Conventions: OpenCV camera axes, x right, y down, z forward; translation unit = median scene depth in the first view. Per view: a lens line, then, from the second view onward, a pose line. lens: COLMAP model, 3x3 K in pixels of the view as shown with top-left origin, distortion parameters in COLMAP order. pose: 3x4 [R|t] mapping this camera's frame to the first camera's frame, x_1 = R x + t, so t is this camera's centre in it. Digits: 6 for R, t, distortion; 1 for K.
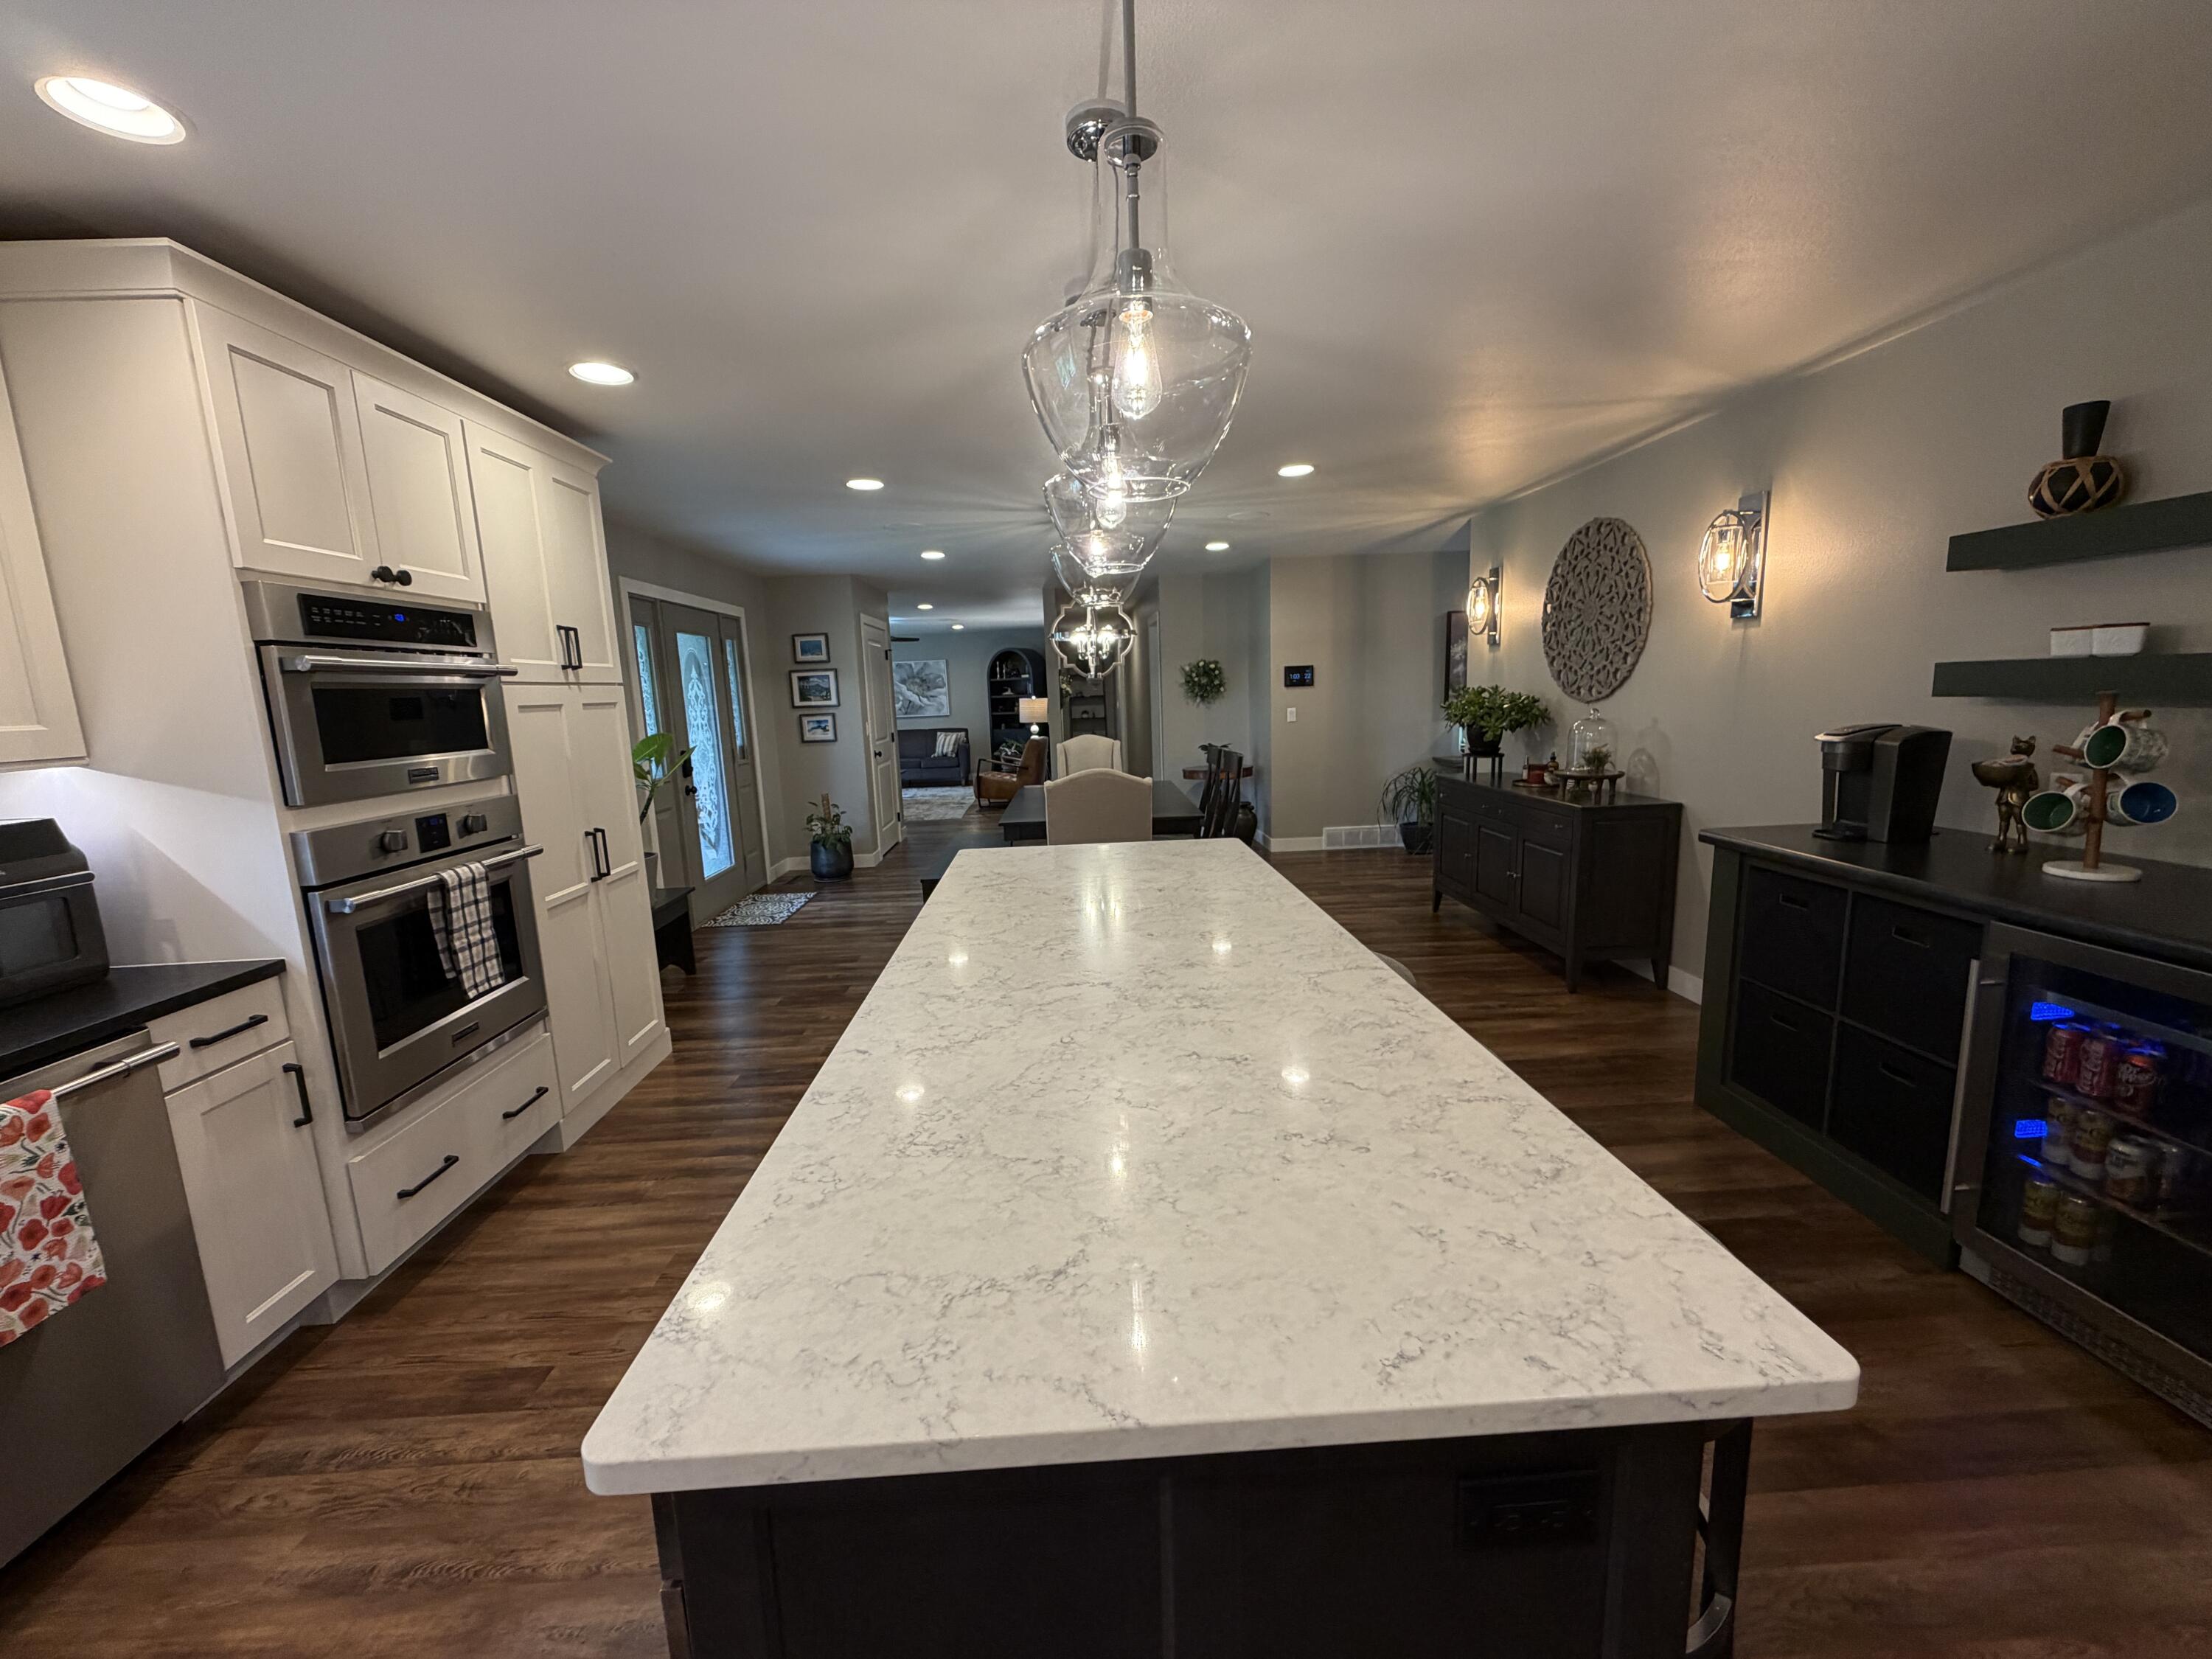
lens RADIAL K [[879.9, 0, 1100.0], [0, 879.9, 834.0], [0, 0, 1]] dist [-0.000344, 0.000054]
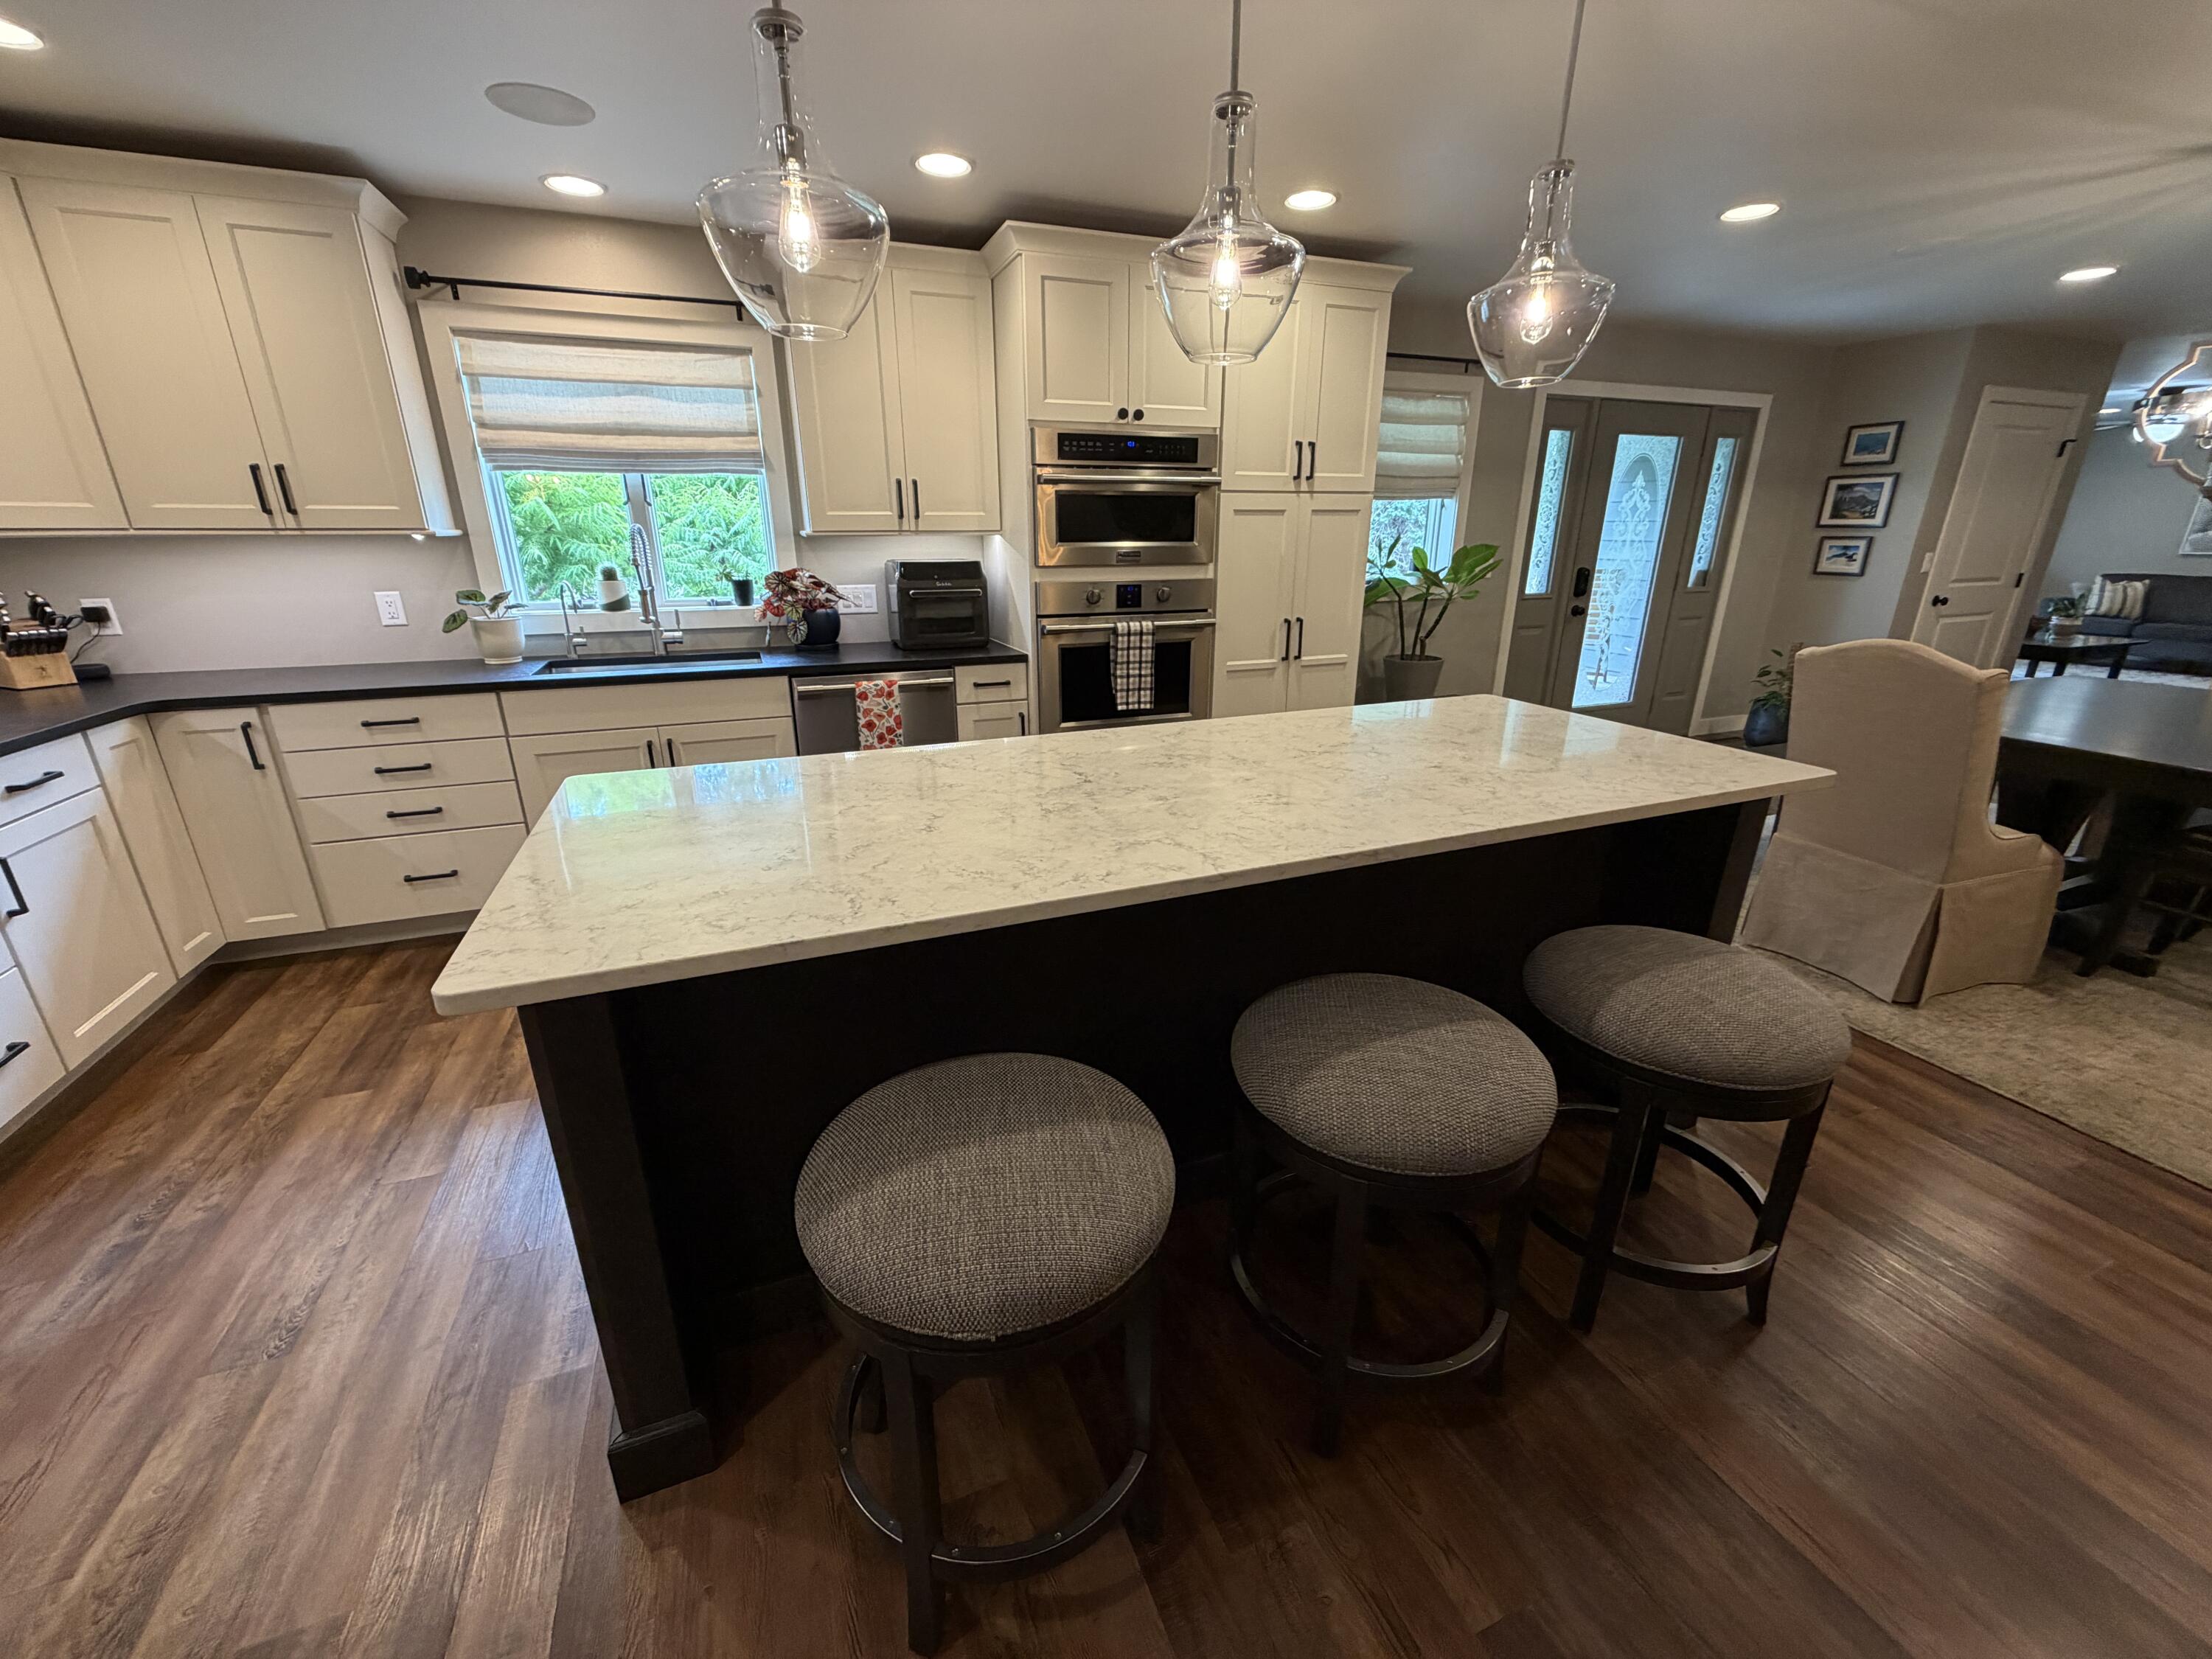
lens RADIAL K [[879.9, 0, 1100.0], [0, 879.9, 832.8], [0, 0, 1]] dist [-0.000344, 0.000054]
pose [[0.331812, 0.344991, -0.877999, 0.697006], [-0.163902, 0.937657, 0.306491, -0.076298], [0.928998, 0.042208, 0.367670, 0.425591]]
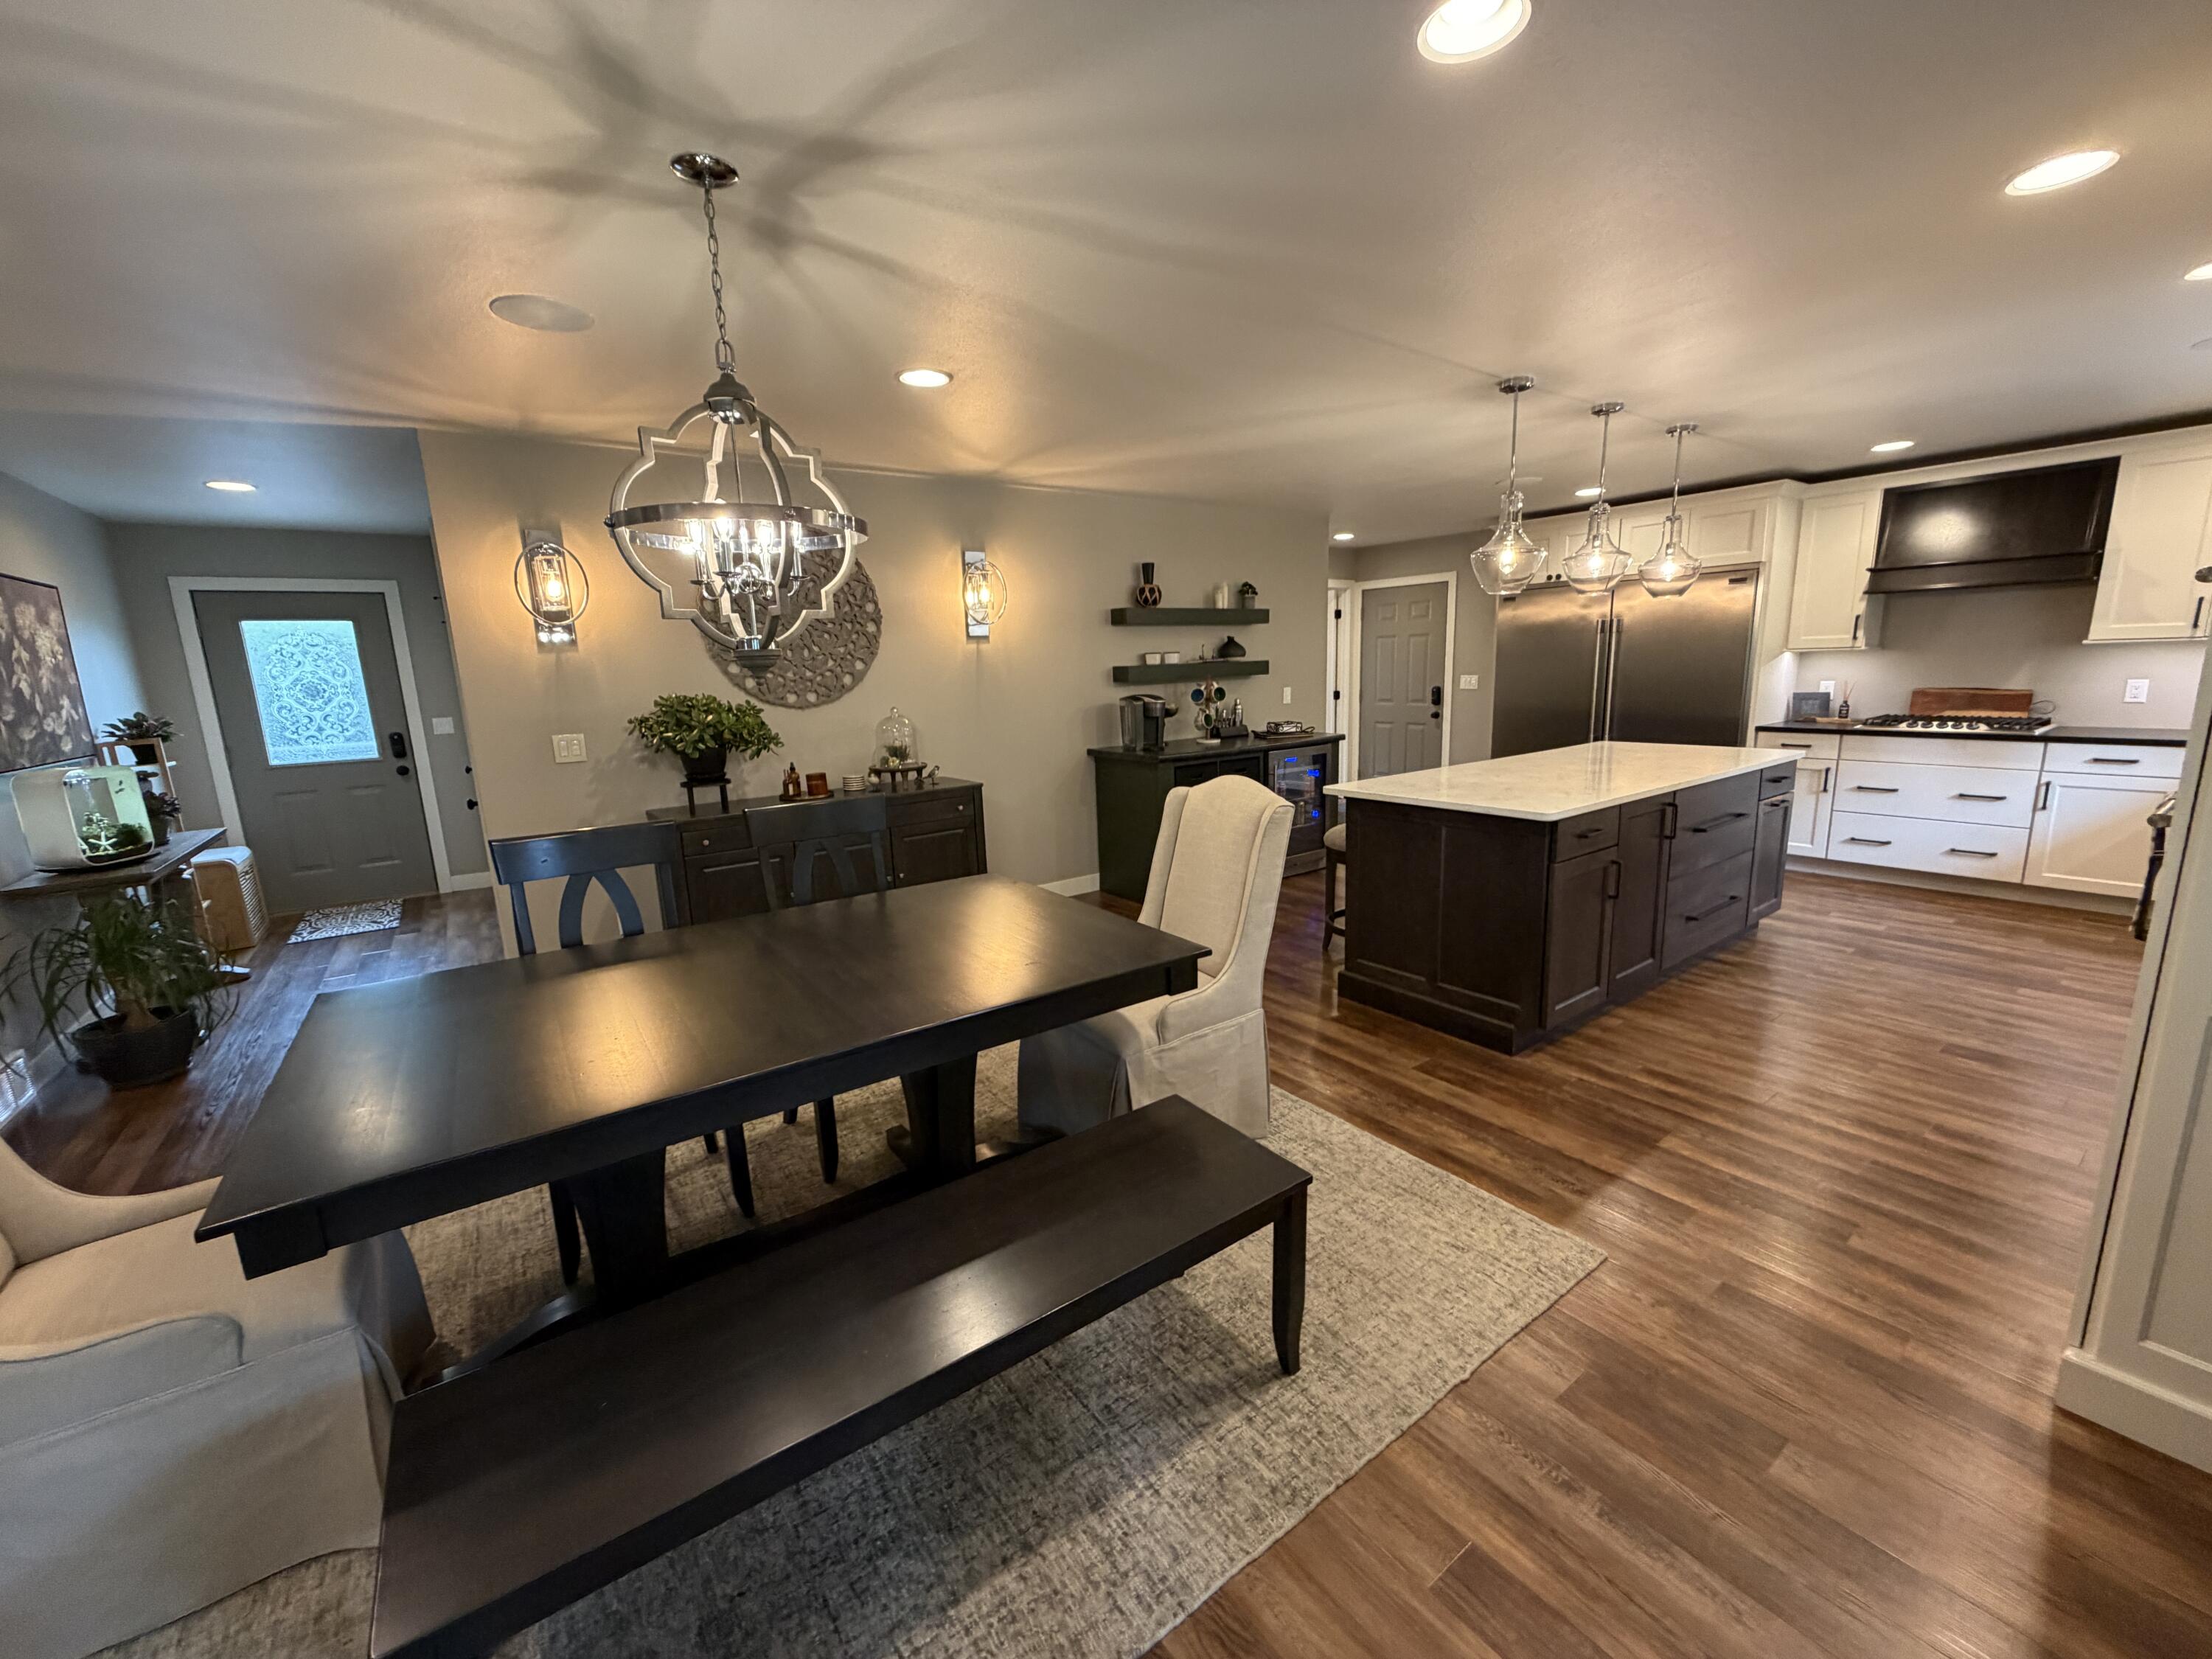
lens RADIAL K [[879.9, 0, 1097.8], [0, 879.9, 834.0], [0, 0, 1]] dist [-0.000344, 0.000054]
pose [[-0.549723, -0.104379, 0.828800, -0.901581], [0.189339, 0.950772, 0.245324, -0.381297], [-0.813607, 0.291784, -0.502898, 2.484522]]
